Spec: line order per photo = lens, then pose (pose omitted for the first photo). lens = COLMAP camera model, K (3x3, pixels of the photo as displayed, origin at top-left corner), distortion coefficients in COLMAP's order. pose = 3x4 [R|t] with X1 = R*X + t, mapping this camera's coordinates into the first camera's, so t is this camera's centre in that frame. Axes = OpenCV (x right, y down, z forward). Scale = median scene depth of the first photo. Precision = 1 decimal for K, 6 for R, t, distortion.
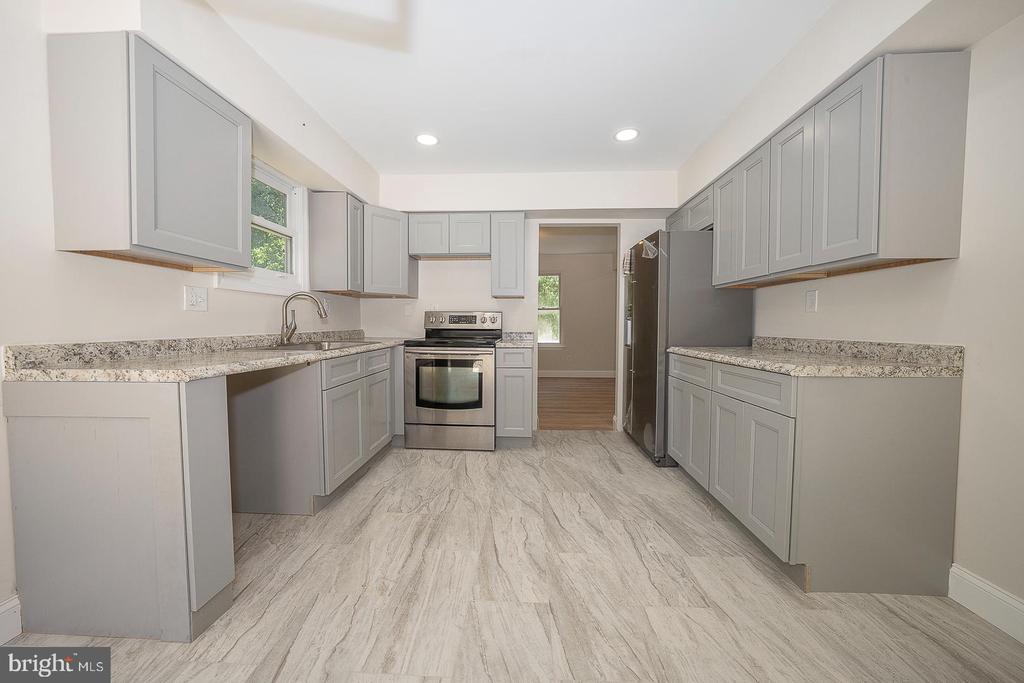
lens RADIAL K [[354.1, 0, 512.0], [0, 354.1, 337.9], [0, 0, 1]] dist [-0.016307, 0.000494]
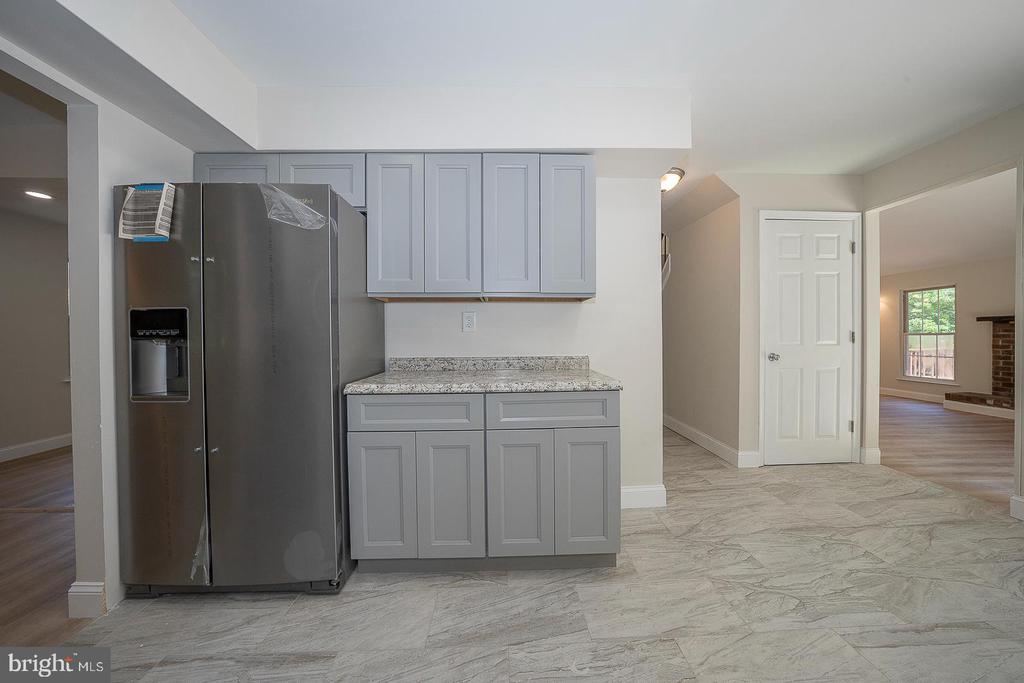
lens RADIAL K [[354.1, 0, 513.3], [0, 354.1, 341.6], [0, 0, 1]] dist [-0.016307, 0.000494]
pose [[-0.077998, -0.016534, 0.996816, -0.219727], [0.045429, 0.998765, 0.020121, -0.058786], [-0.995918, 0.046854, -0.077150, 0.930203]]
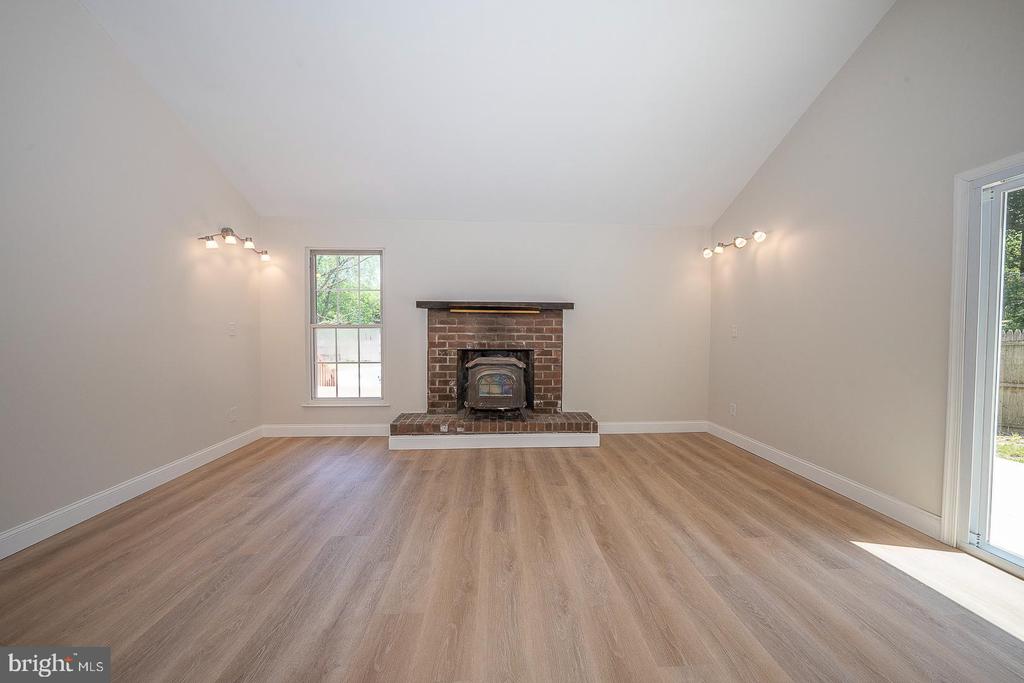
lens RADIAL K [[354.1, 0, 508.4], [0, 354.1, 338.3], [0, 0, 1]] dist [-0.016307, 0.000494]
pose [[-0.996679, -0.005478, -0.081242, 0.003699], [-0.010244, 0.998243, 0.058357, -0.047125], [0.080780, 0.058995, -0.994985, 0.720128]]
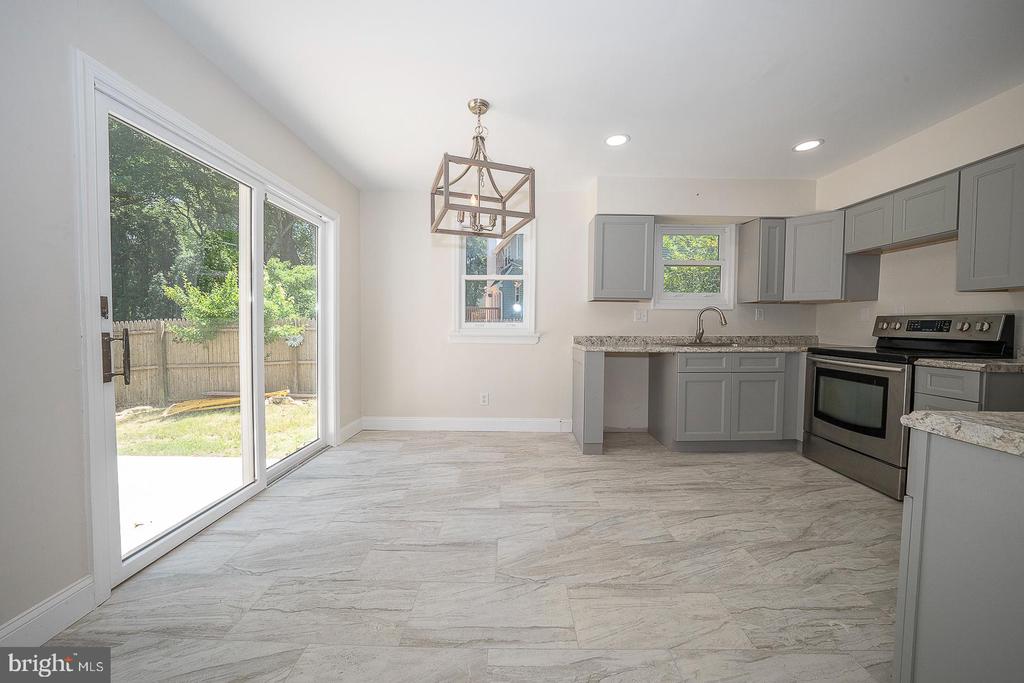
lens RADIAL K [[354.1, 0, 514.3], [0, 354.1, 336.0], [0, 0, 1]] dist [-0.016307, 0.000494]
pose [[0.044423, 0.030056, -0.998561, 0.890116], [-0.044509, 0.998614, 0.028078, -0.021347], [0.998021, 0.043198, 0.045699, 0.185423]]
